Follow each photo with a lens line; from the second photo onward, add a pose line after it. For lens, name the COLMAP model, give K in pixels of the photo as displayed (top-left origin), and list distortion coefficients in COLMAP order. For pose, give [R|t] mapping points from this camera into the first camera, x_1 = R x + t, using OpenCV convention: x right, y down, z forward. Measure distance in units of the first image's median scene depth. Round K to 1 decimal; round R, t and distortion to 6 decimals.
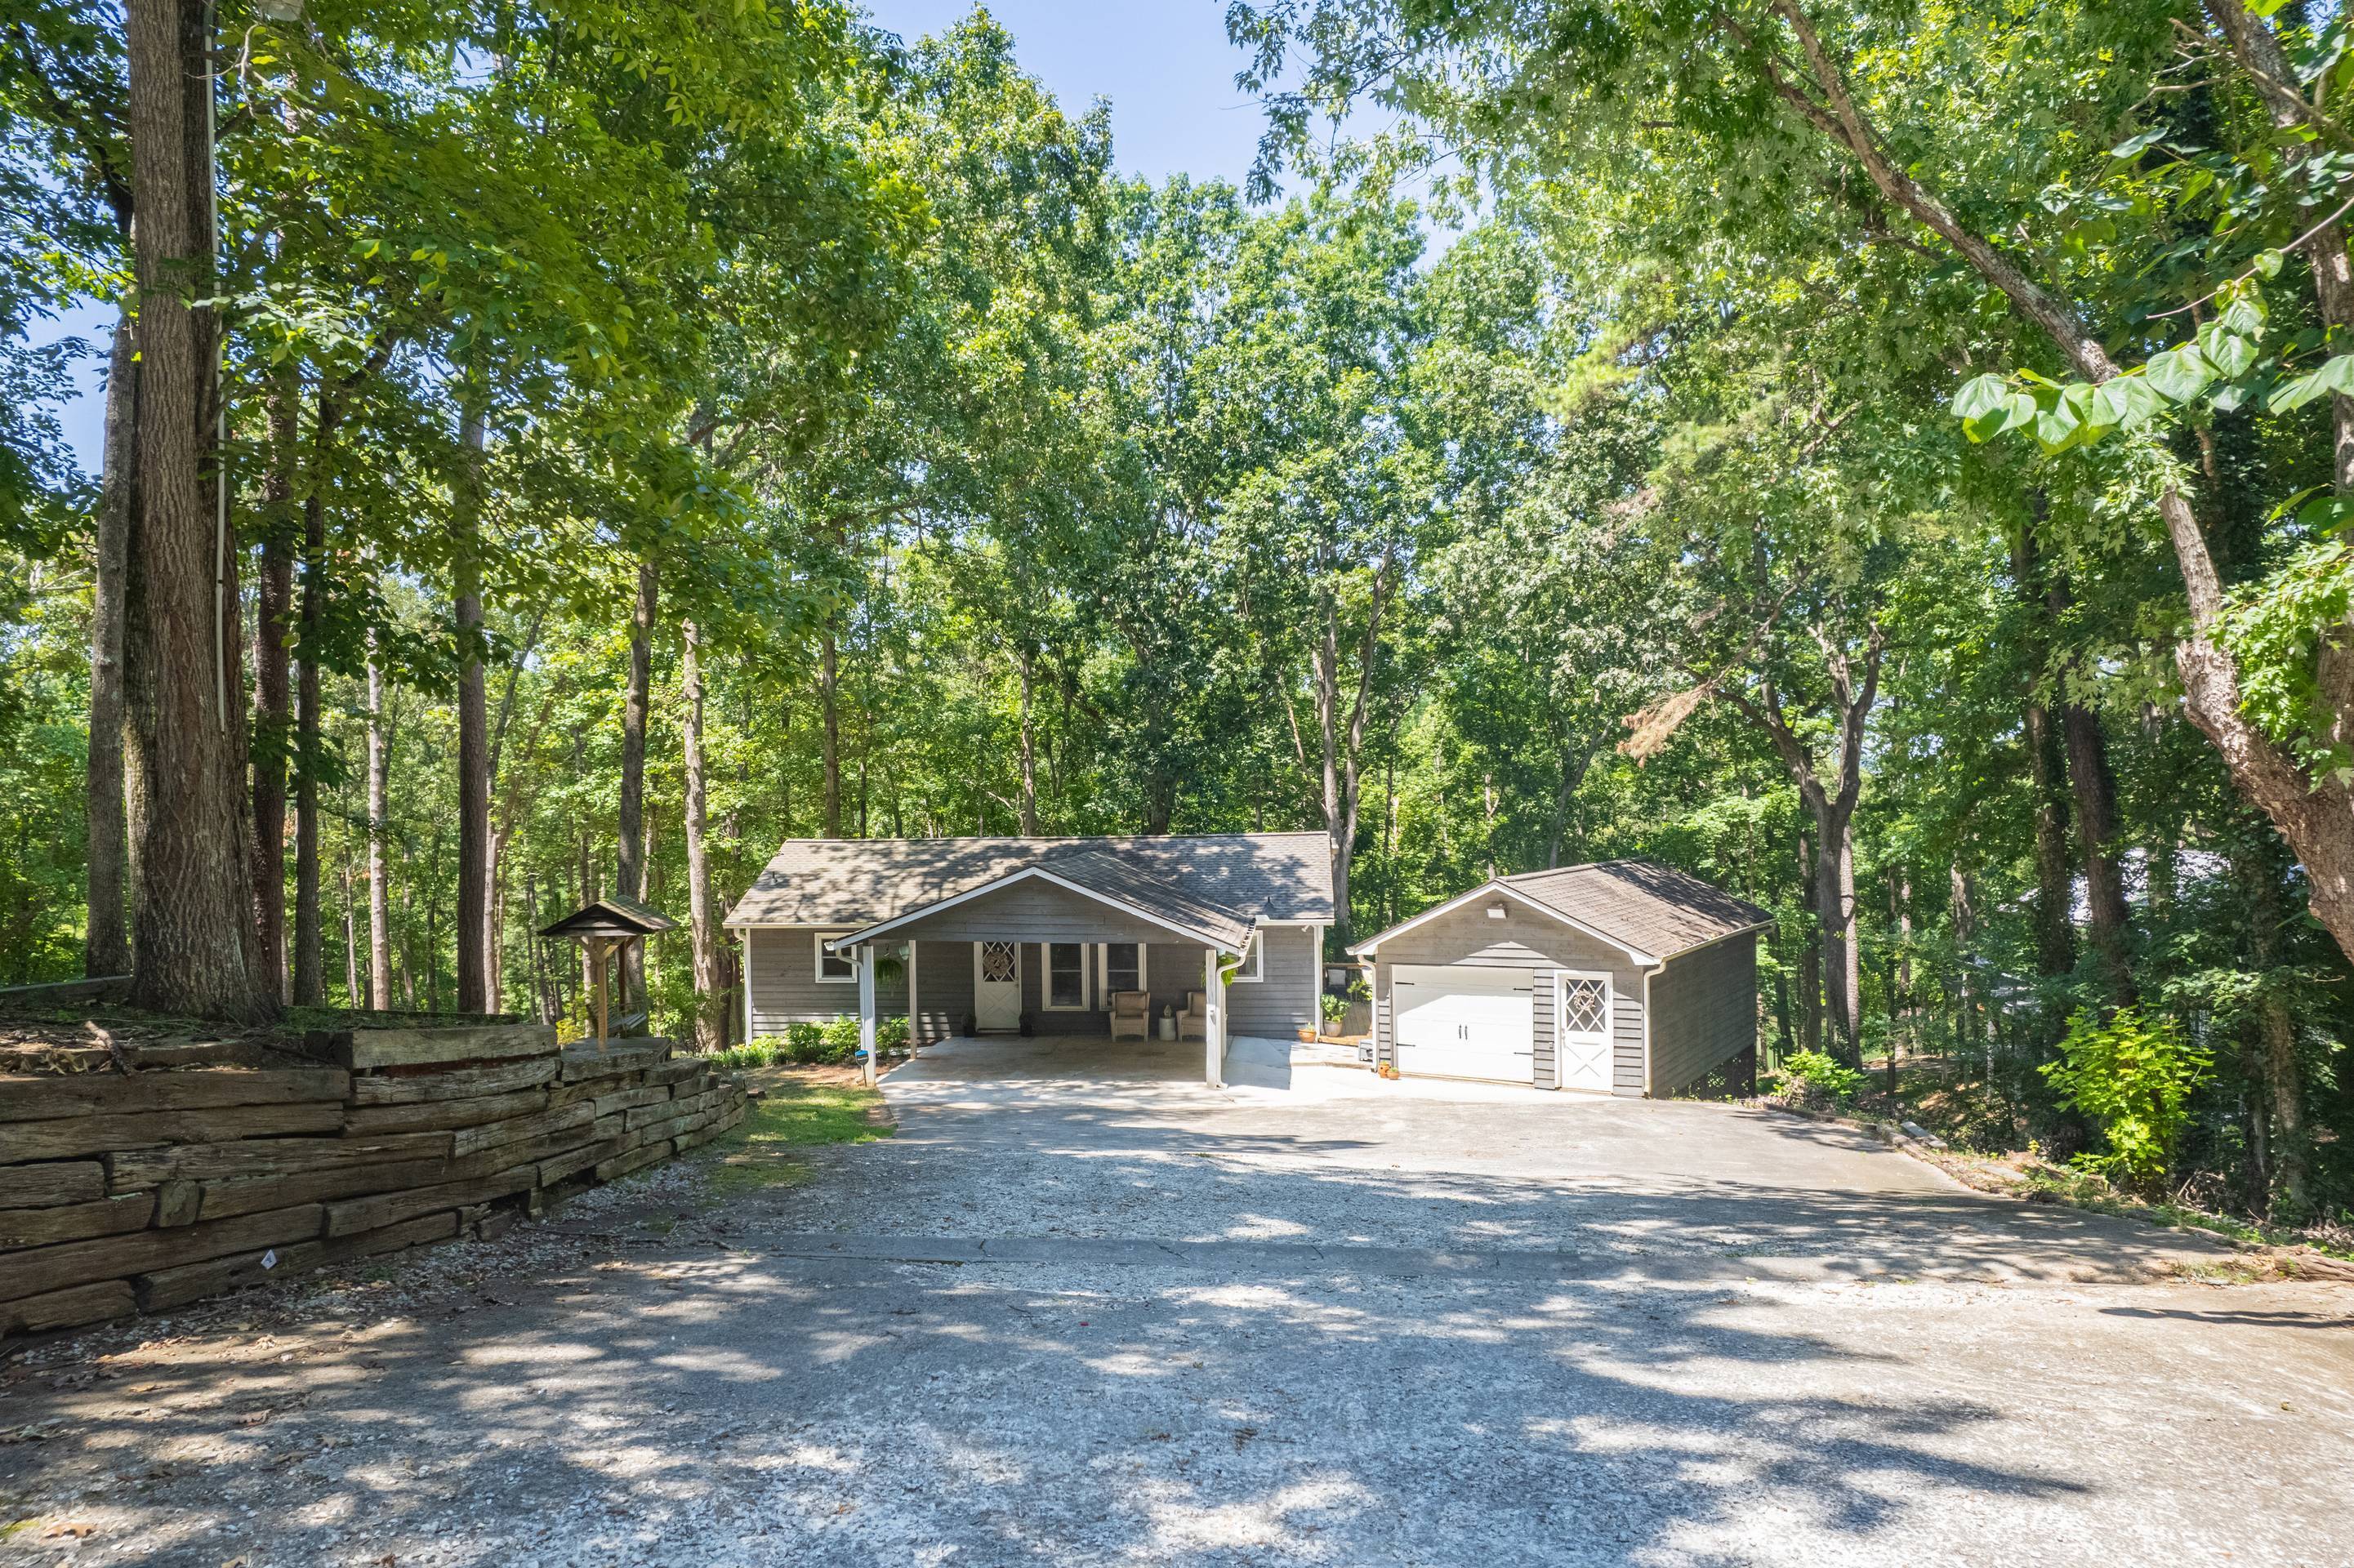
lens RADIAL K [[1498.9, 0, 1158.7], [0, 1498.9, 872.7], [0, 0, 1]] dist [-0.064350, 0.056446]
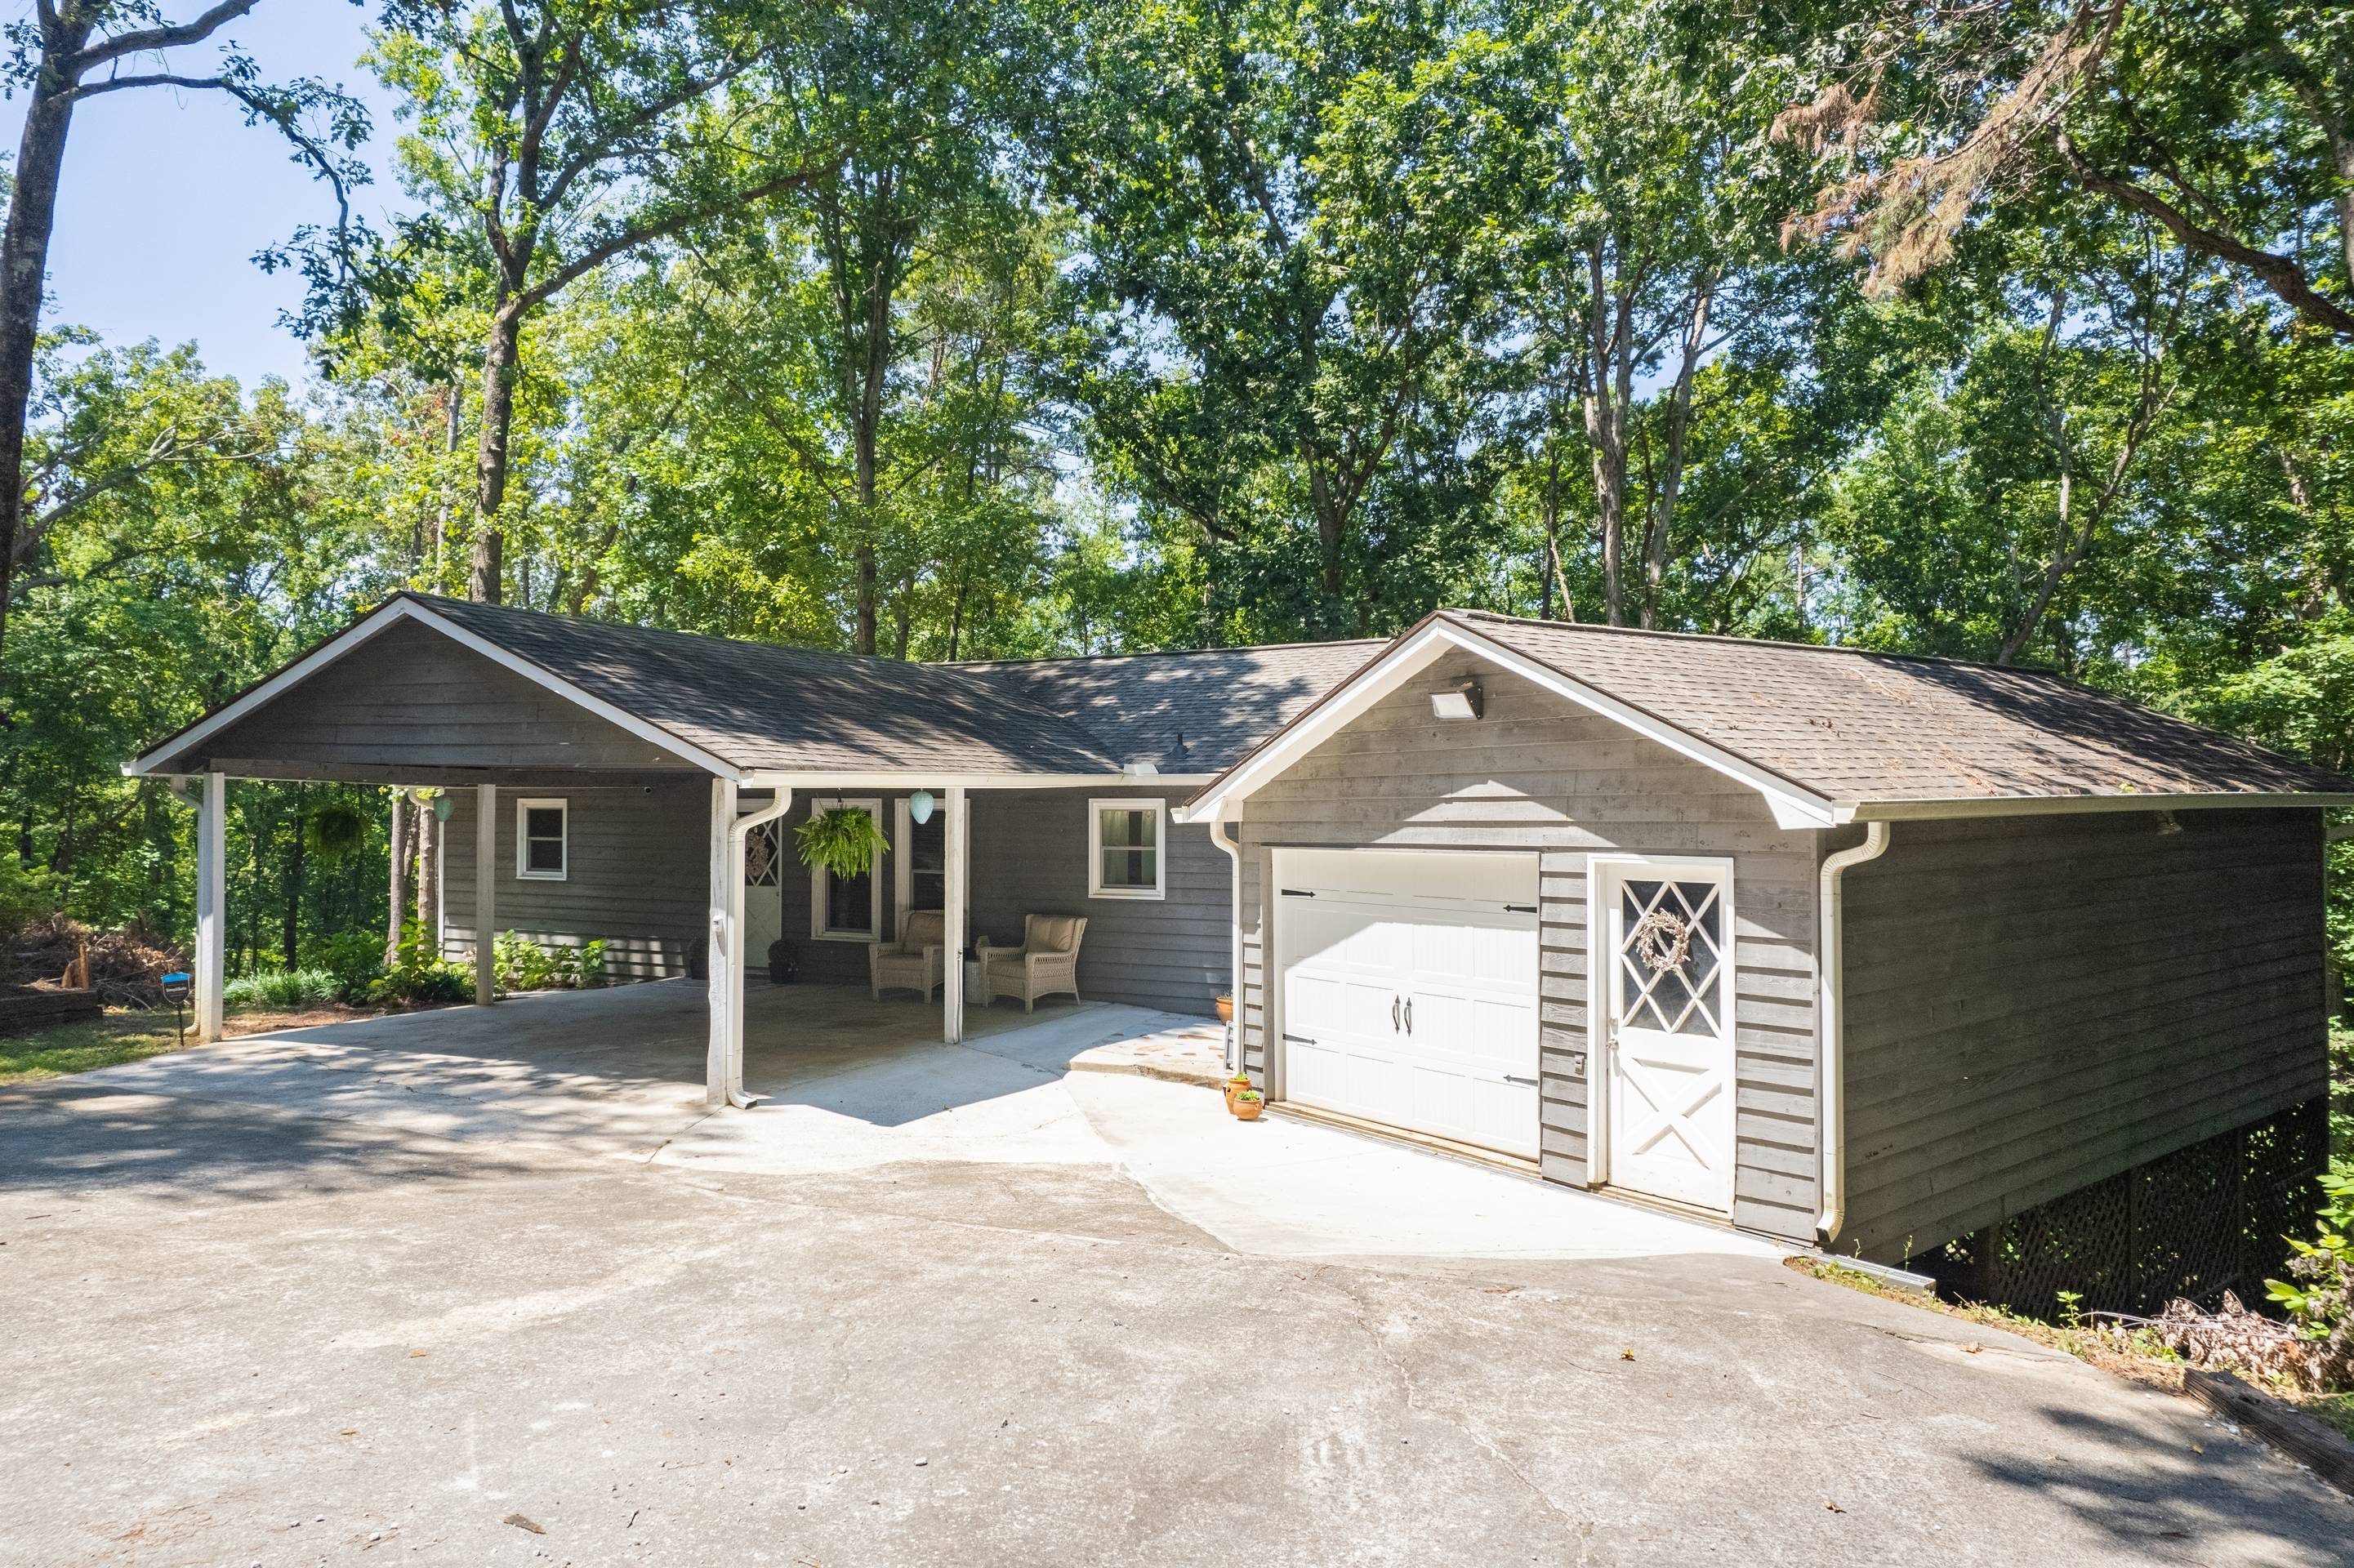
lens RADIAL K [[1498.9, 0, 1168.9], [0, 1498.9, 795.8], [0, 0, 1]] dist [-0.064350, 0.056446]
pose [[0.942035, 0.011375, -0.335320, 0.246124], [-0.023784, 0.999175, -0.032923, 0.055407], [0.334669, 0.038990, 0.941529, 0.531792]]
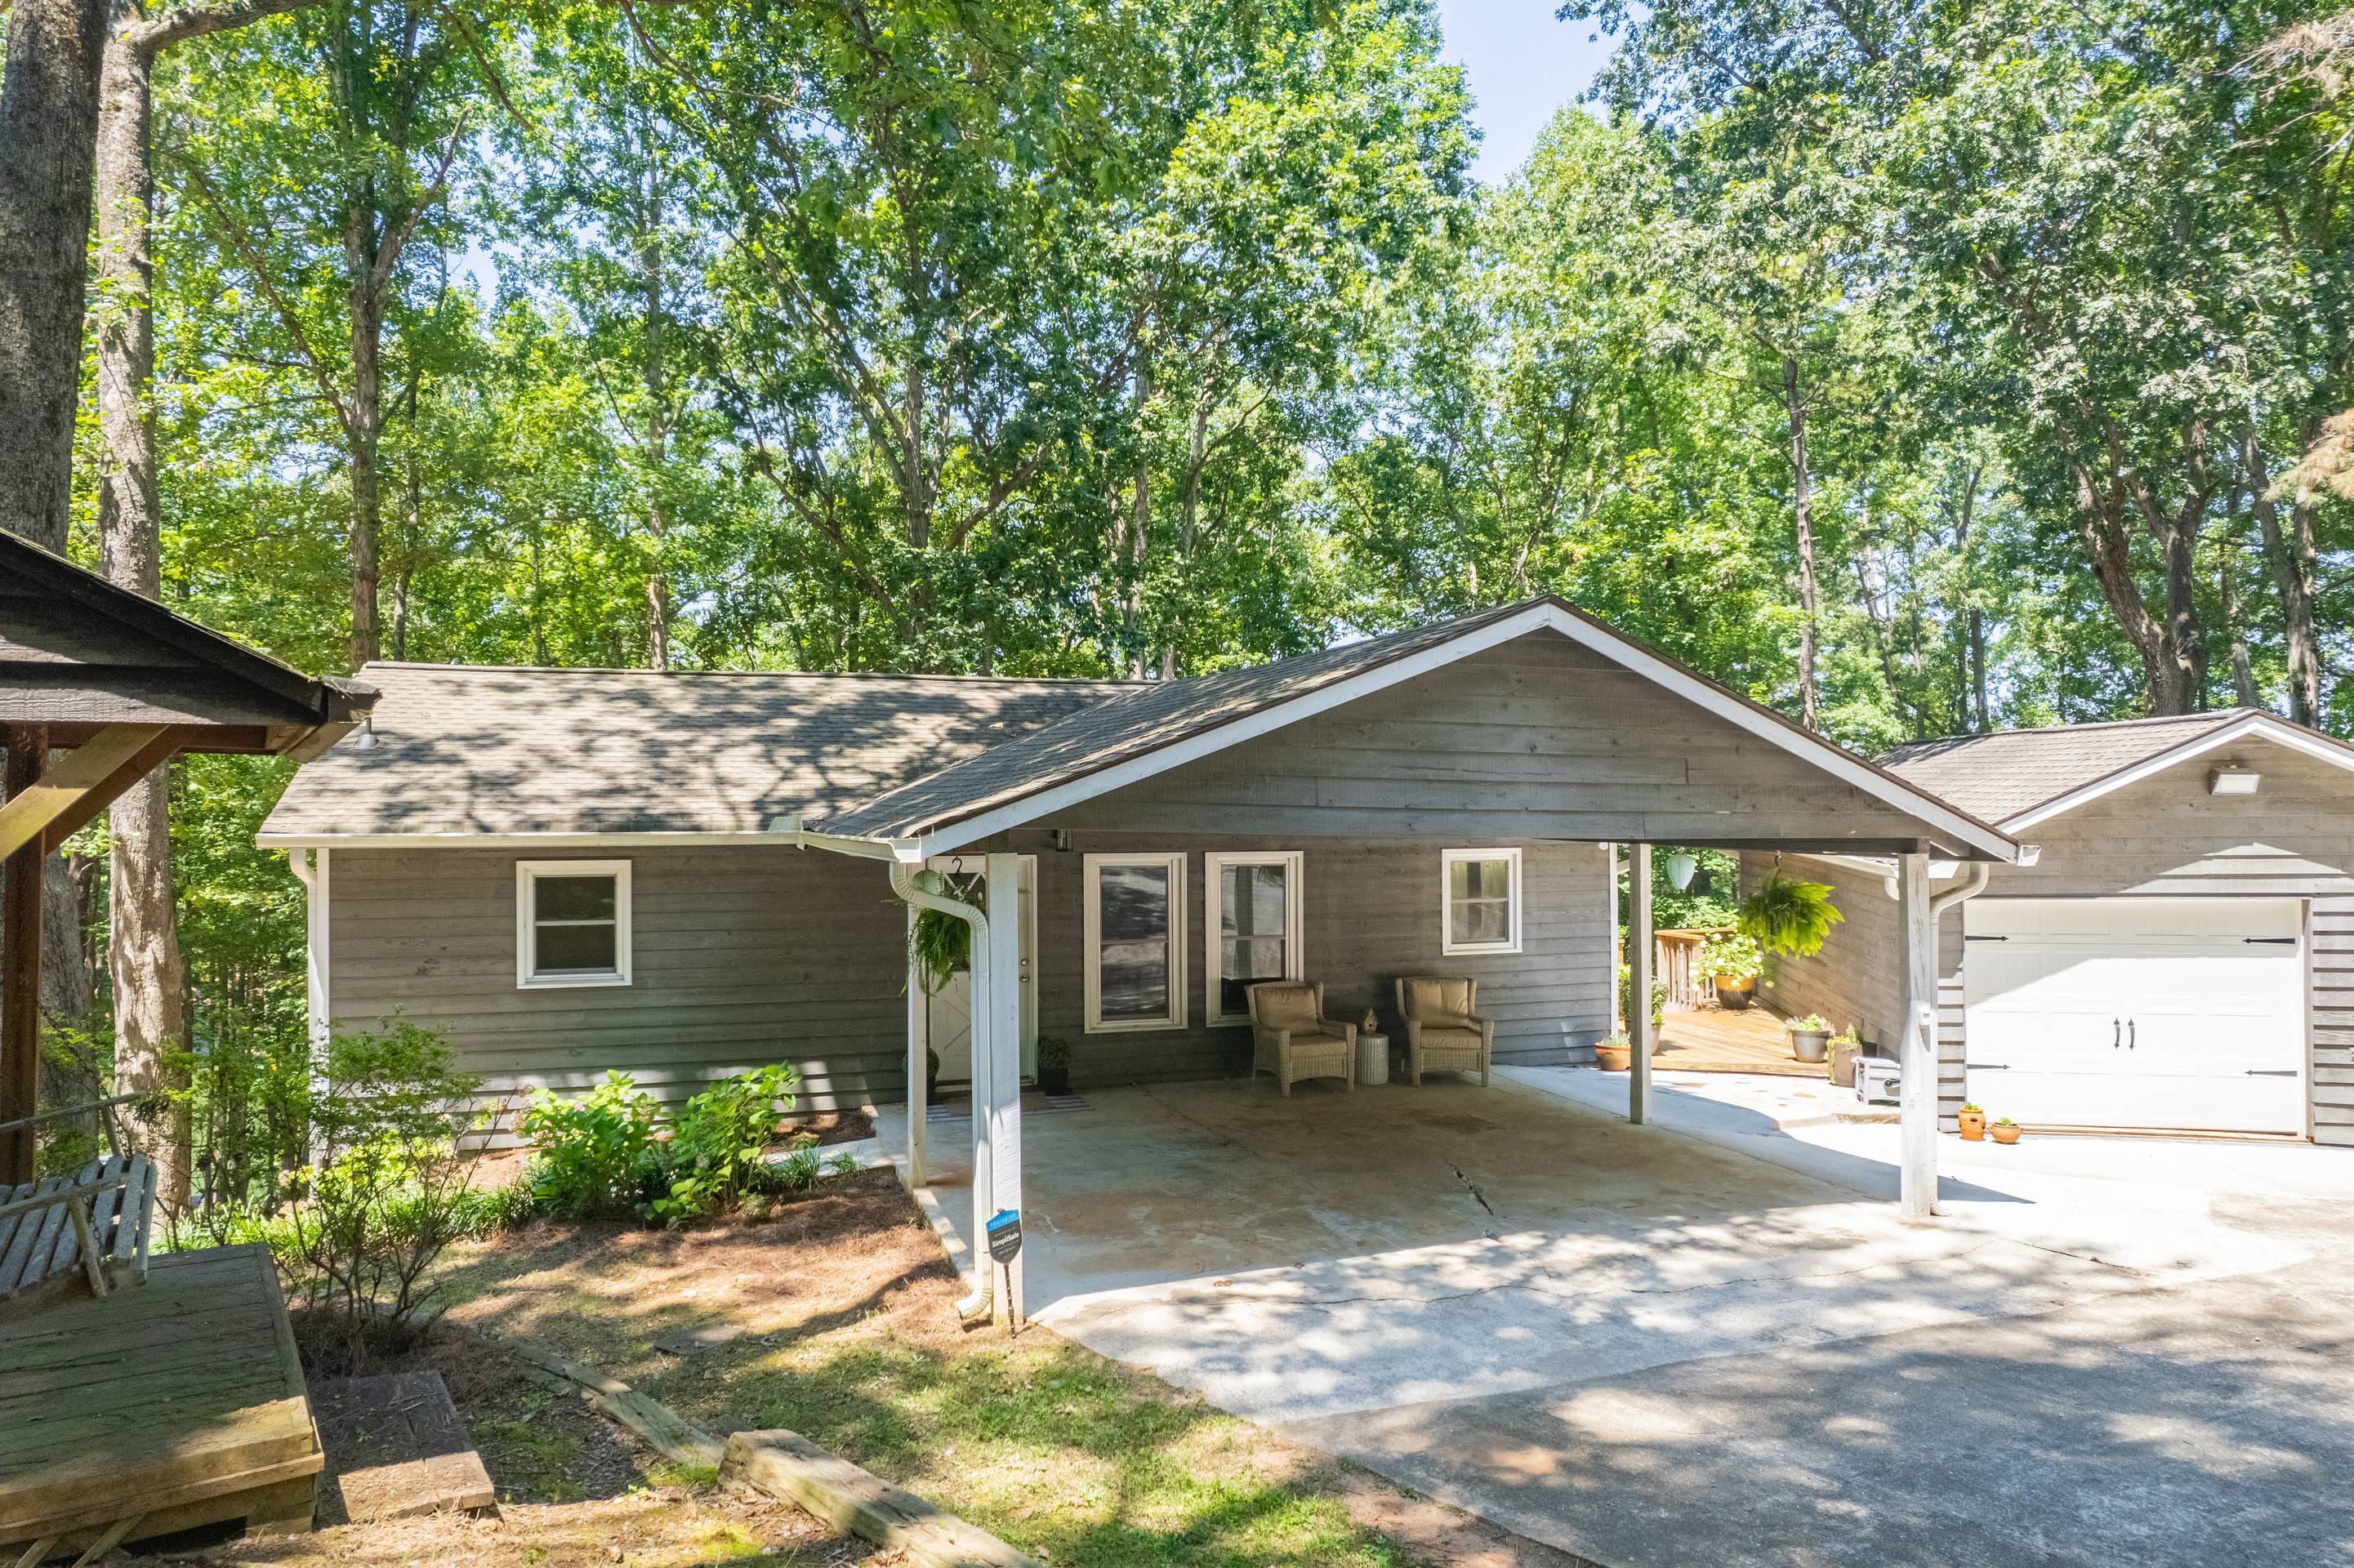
lens RADIAL K [[1498.9, 0, 1164.5], [0, 1498.9, 794.1], [0, 0, 1]] dist [-0.064350, 0.056446]
pose [[0.918208, 0.011881, 0.395921, -0.240846], [0.006071, 0.999011, -0.044058, 0.042528], [-0.396052, 0.042858, 0.917227, 0.603142]]
